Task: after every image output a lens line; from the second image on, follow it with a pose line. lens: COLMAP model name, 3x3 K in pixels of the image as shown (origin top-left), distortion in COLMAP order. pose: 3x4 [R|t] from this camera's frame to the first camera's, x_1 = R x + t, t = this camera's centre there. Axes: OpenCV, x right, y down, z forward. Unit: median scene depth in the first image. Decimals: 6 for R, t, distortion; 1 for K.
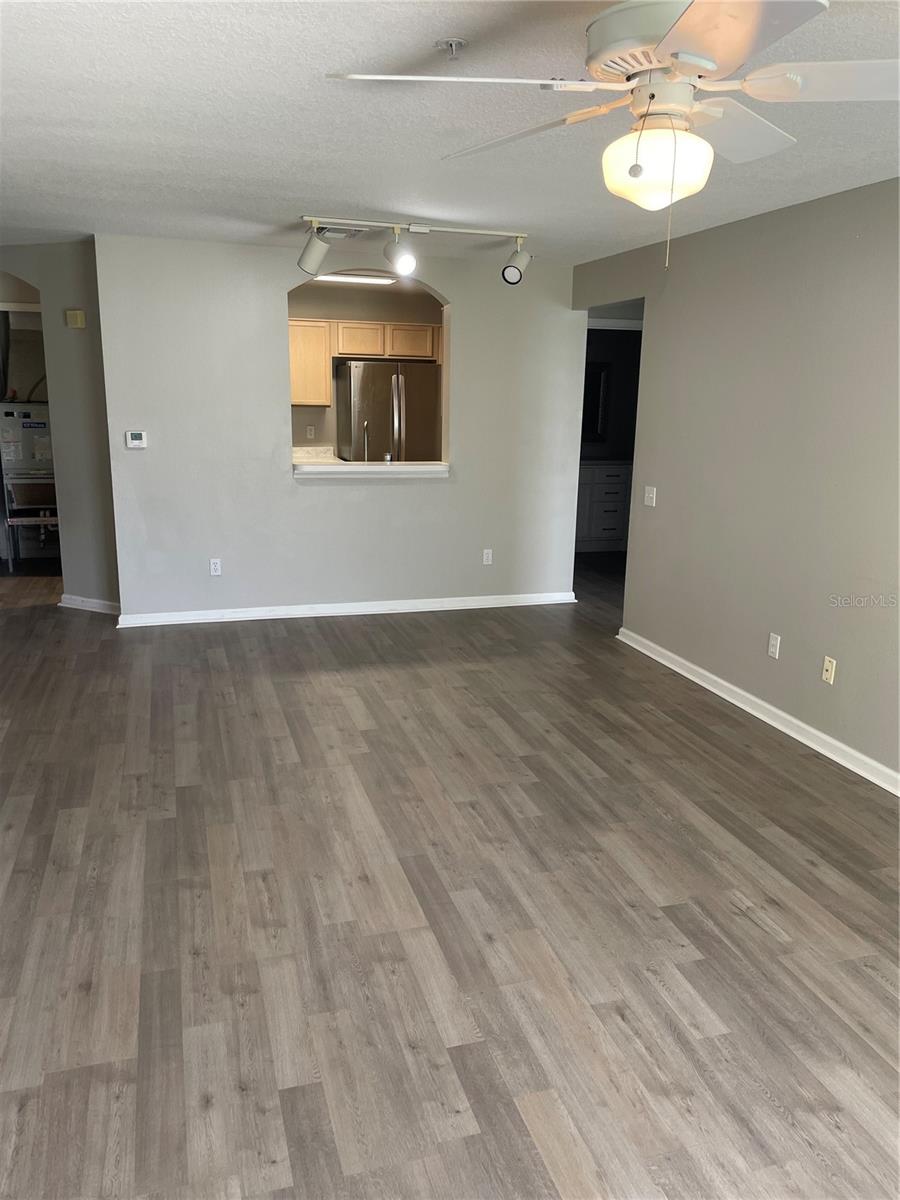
lens RADIAL K [[915.9, 0, 453.4], [0, 915.9, 594.7], [0, 0, 1]] dist [0.096921, -0.132134]
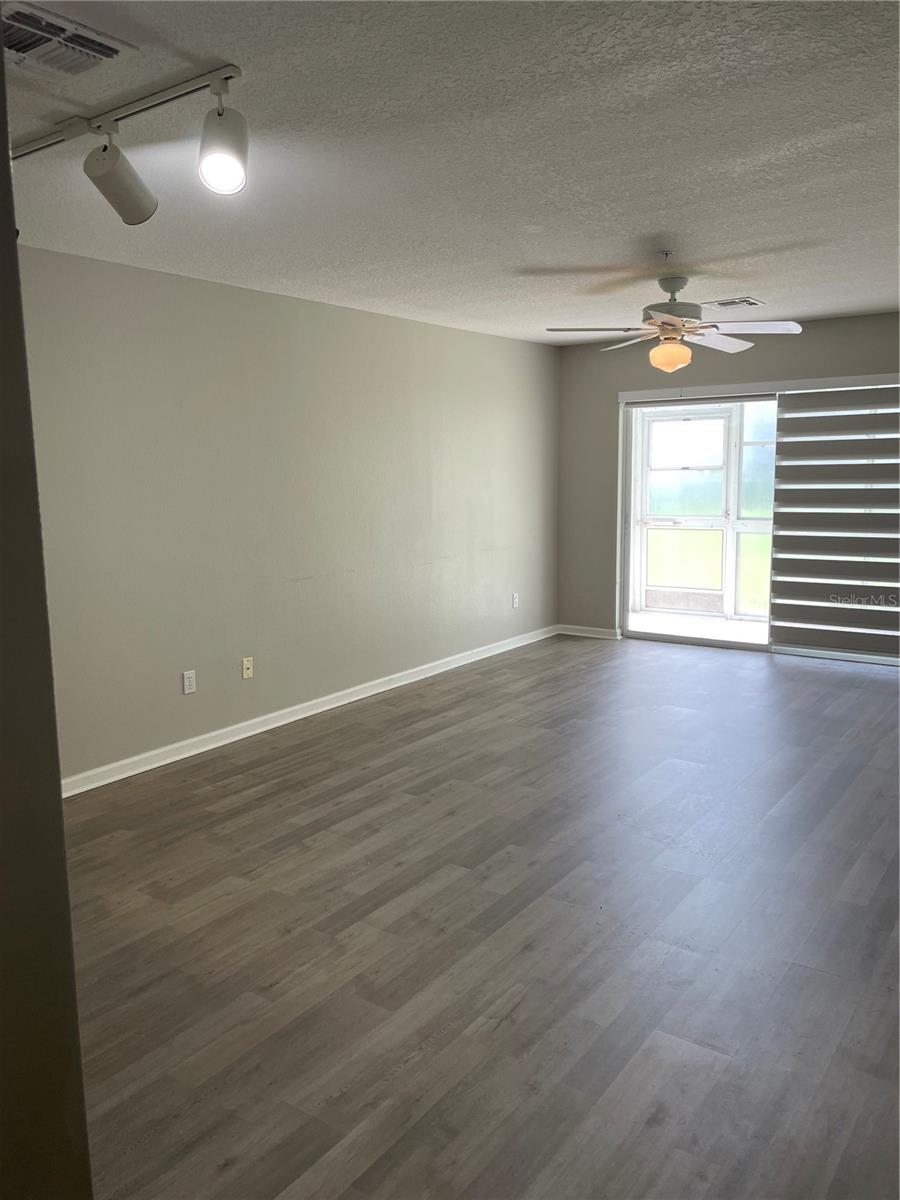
lens RADIAL K [[915.9, 0, 453.4], [0, 915.9, 594.7], [0, 0, 1]] dist [0.096921, -0.132134]
pose [[-0.608315, -0.122004, 0.784263, -0.699687], [0.184586, 0.939275, 0.289293, -0.309011], [-0.771933, 0.320745, -0.548855, 1.410643]]
